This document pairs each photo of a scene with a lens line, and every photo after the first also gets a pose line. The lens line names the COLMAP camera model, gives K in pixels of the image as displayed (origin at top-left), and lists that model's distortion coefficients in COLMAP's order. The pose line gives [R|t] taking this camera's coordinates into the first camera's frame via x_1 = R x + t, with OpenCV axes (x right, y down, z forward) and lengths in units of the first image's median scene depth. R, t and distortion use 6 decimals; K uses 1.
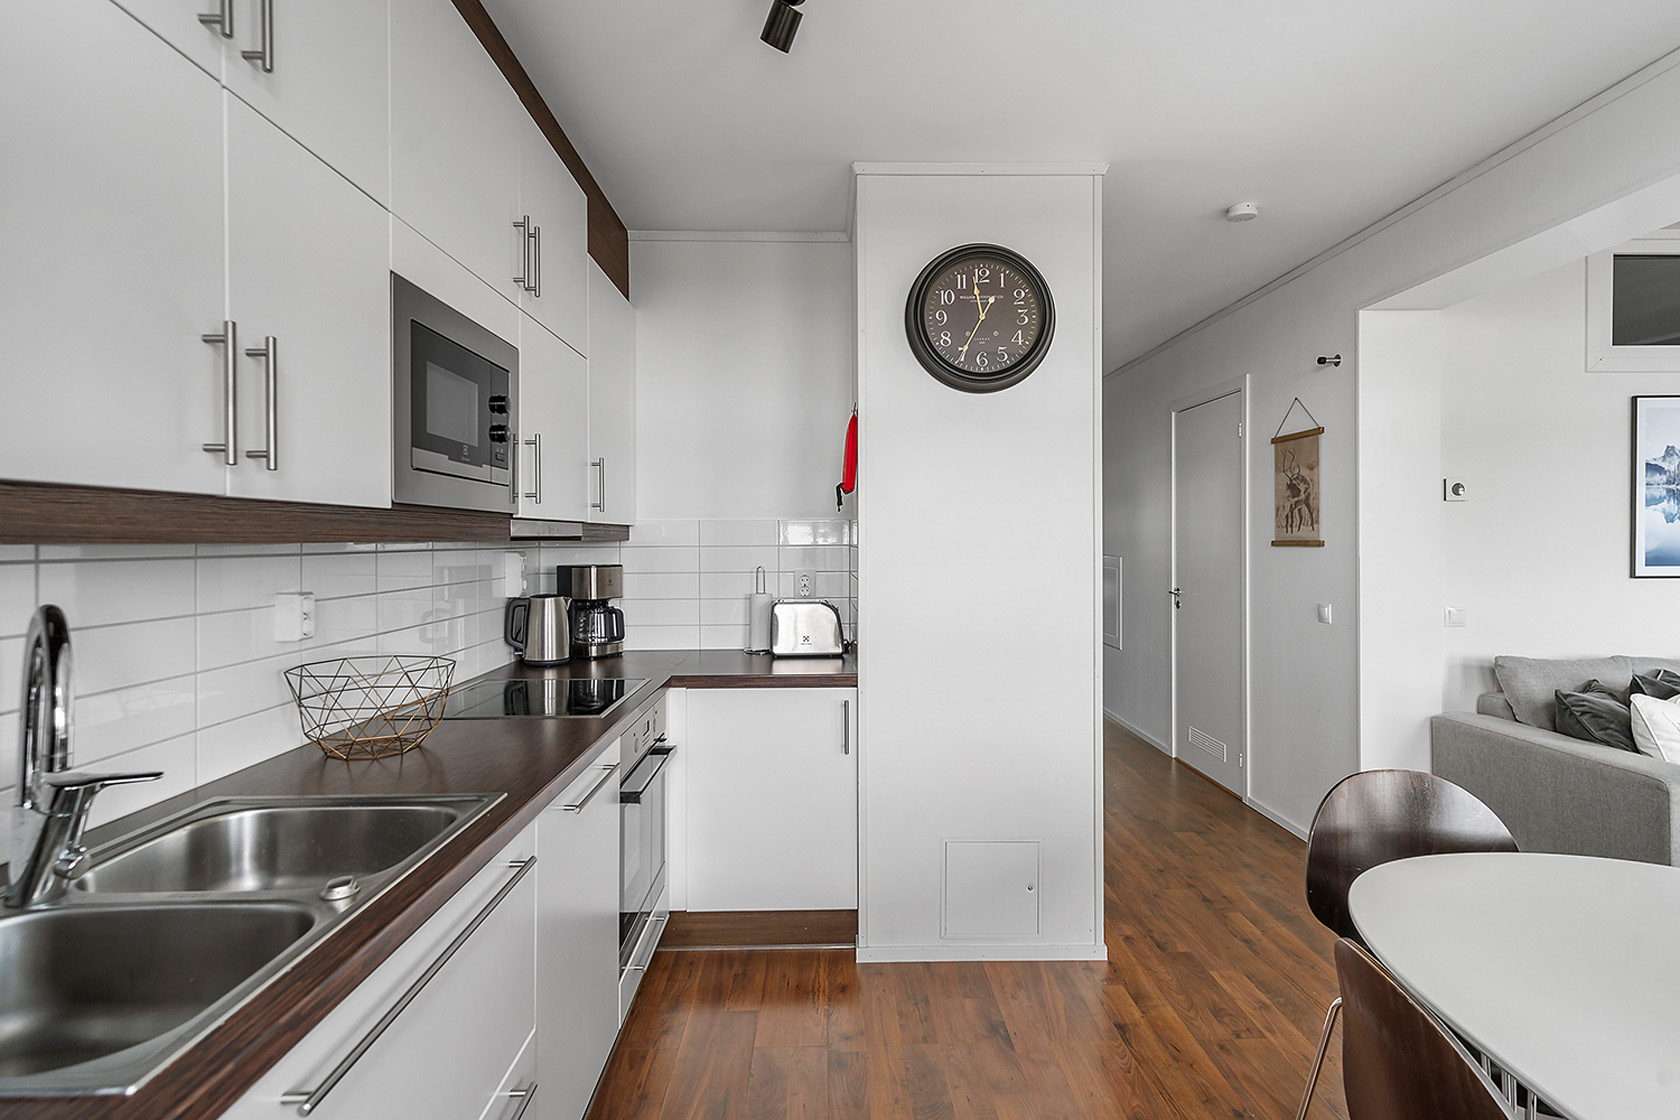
lens RADIAL K [[875.7, 0, 842.1], [0, 875.7, 546.2], [0, 0, 1]] dist [0.002737, 0.000282]
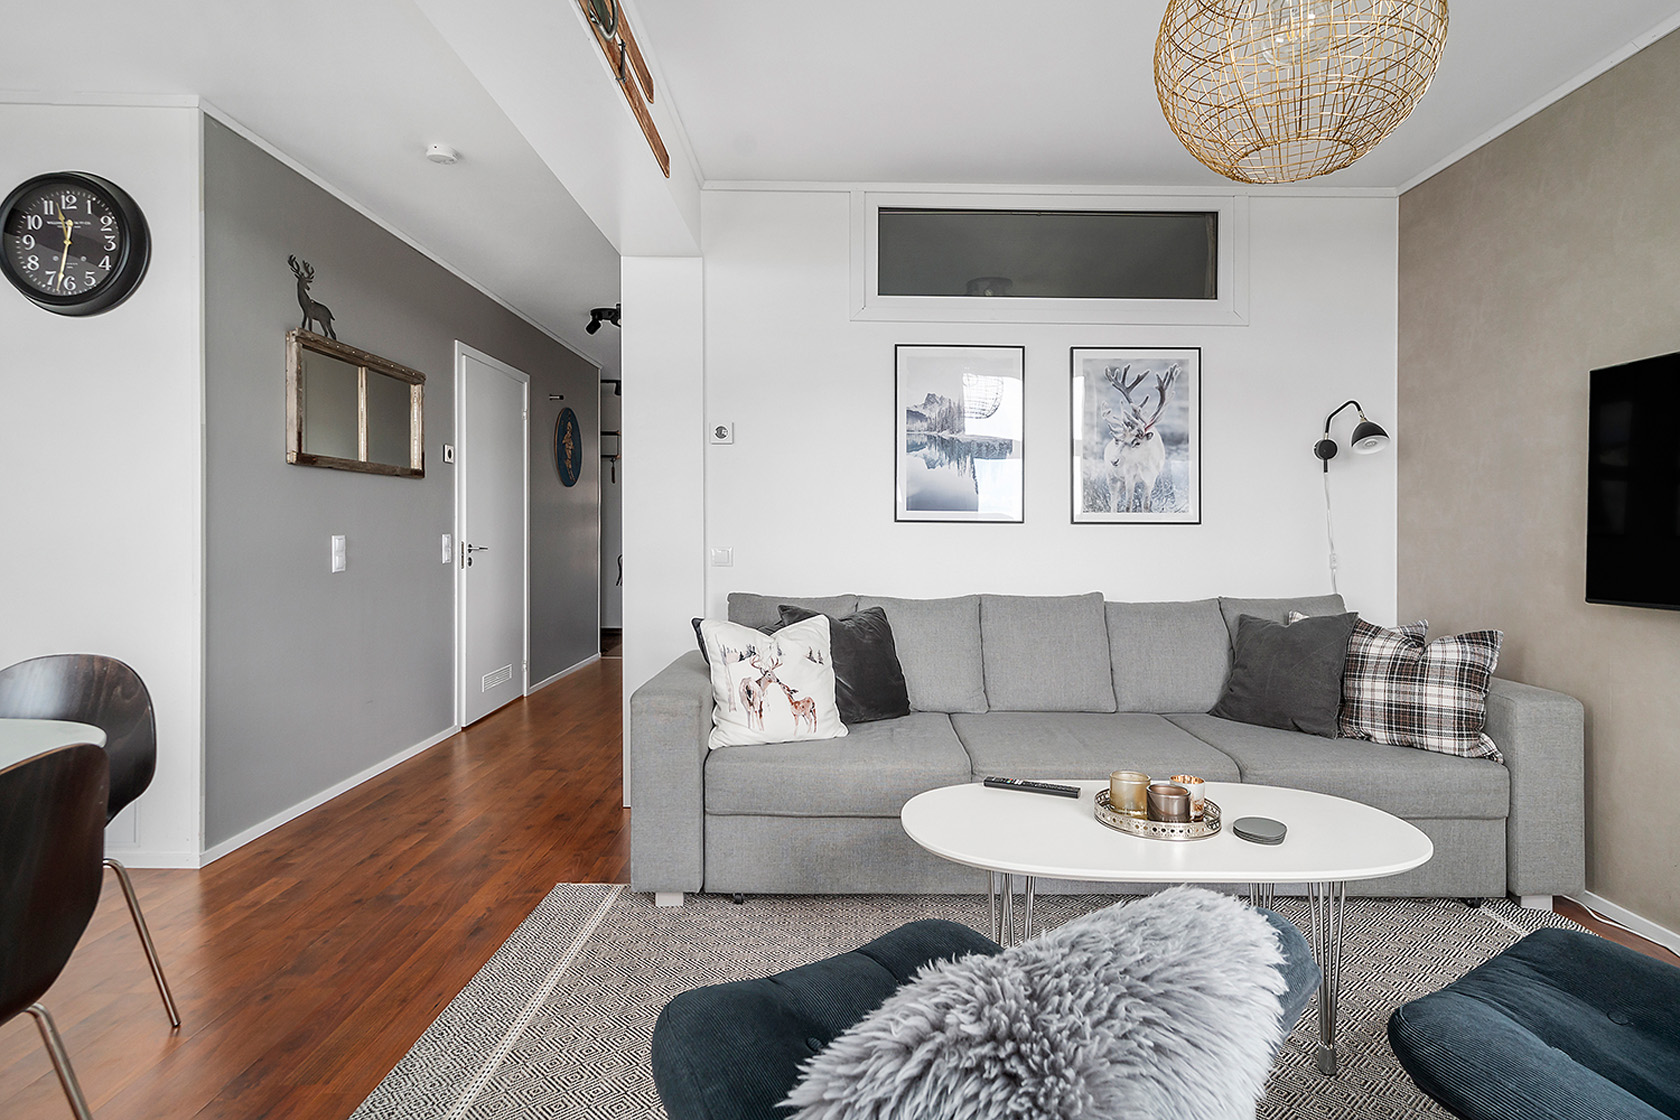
lens RADIAL K [[870.1, 0, 844.3], [0, 870.1, 538.7], [0, 0, 1]] dist [0.020216, -0.000498]
pose [[0.999708, 0.016065, -0.018036, 1.095987], [-0.016066, 0.999871, 0.000080, 0.072560], [0.018034, 0.000210, 0.999837, -0.026023]]
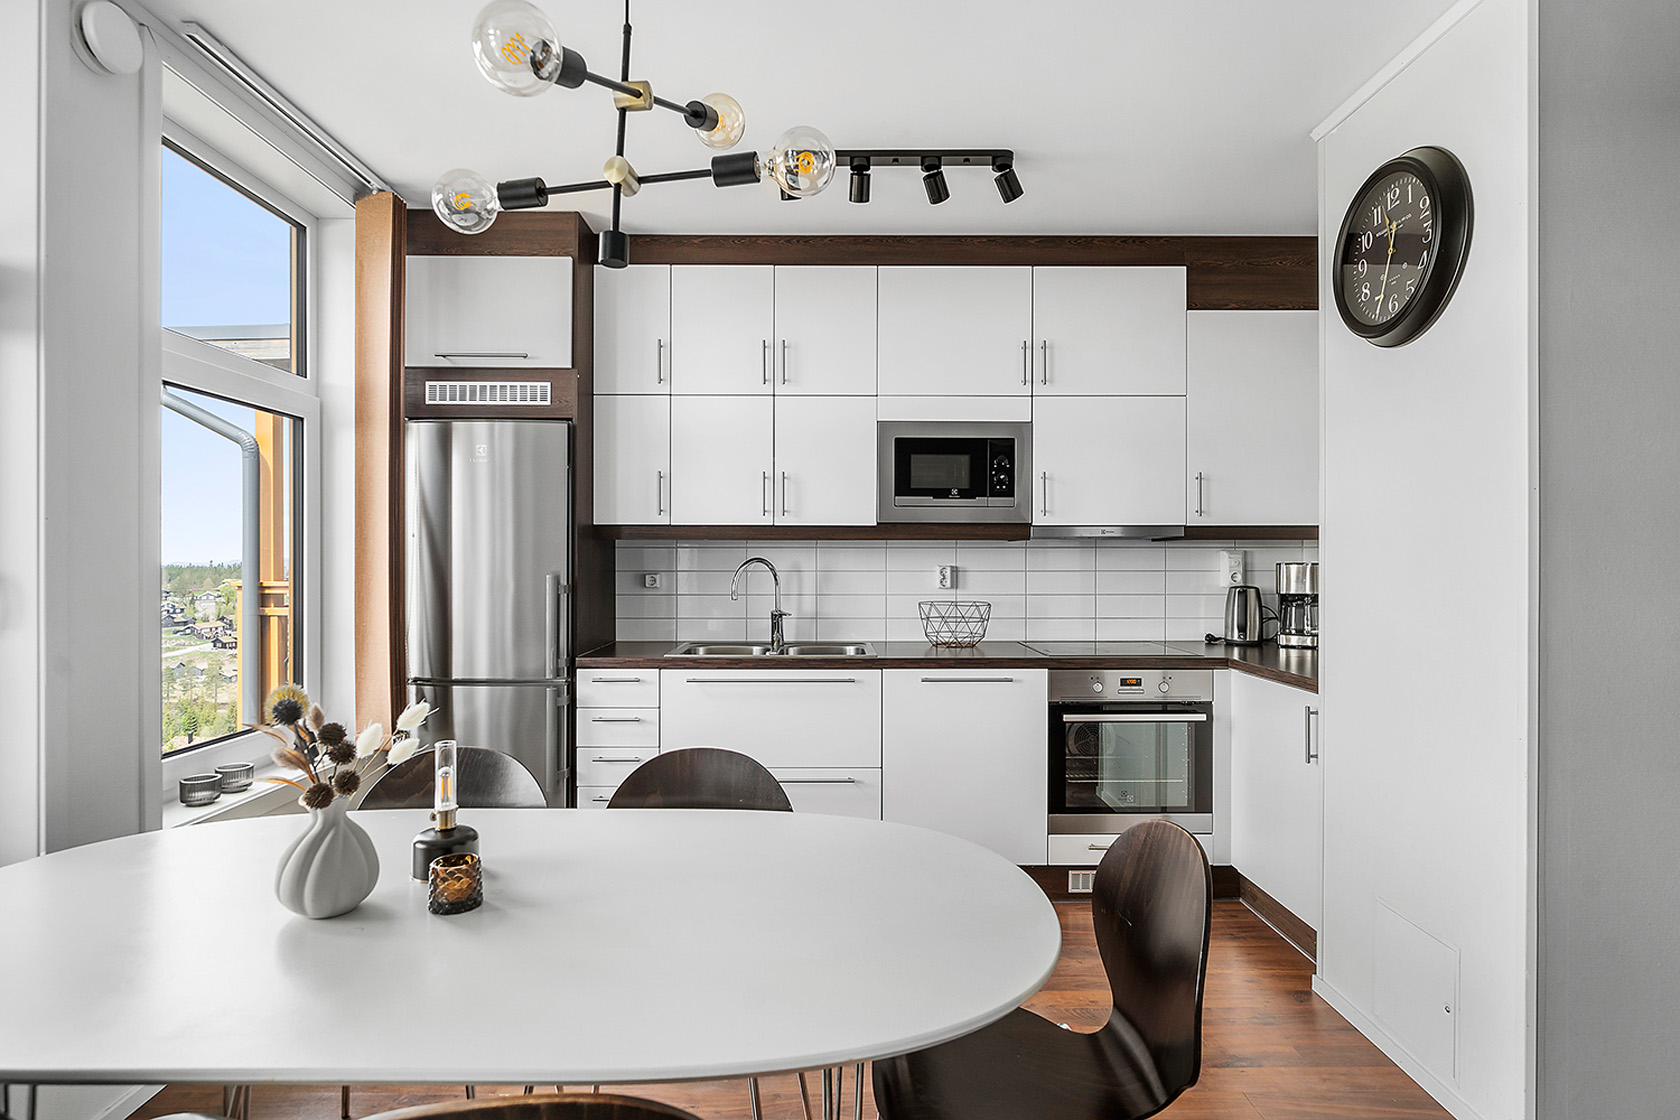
lens RADIAL K [[882.1, 0, 840.0], [0, 882.1, 560.0], [0, 0, 1]] dist [0.002505, 0.000237]
pose [[-0.015803, 0.011388, -0.999810, 0.968663], [-0.004173, 0.999926, 0.011456, 0.011015], [0.999866, 0.004353, -0.015754, 0.513156]]
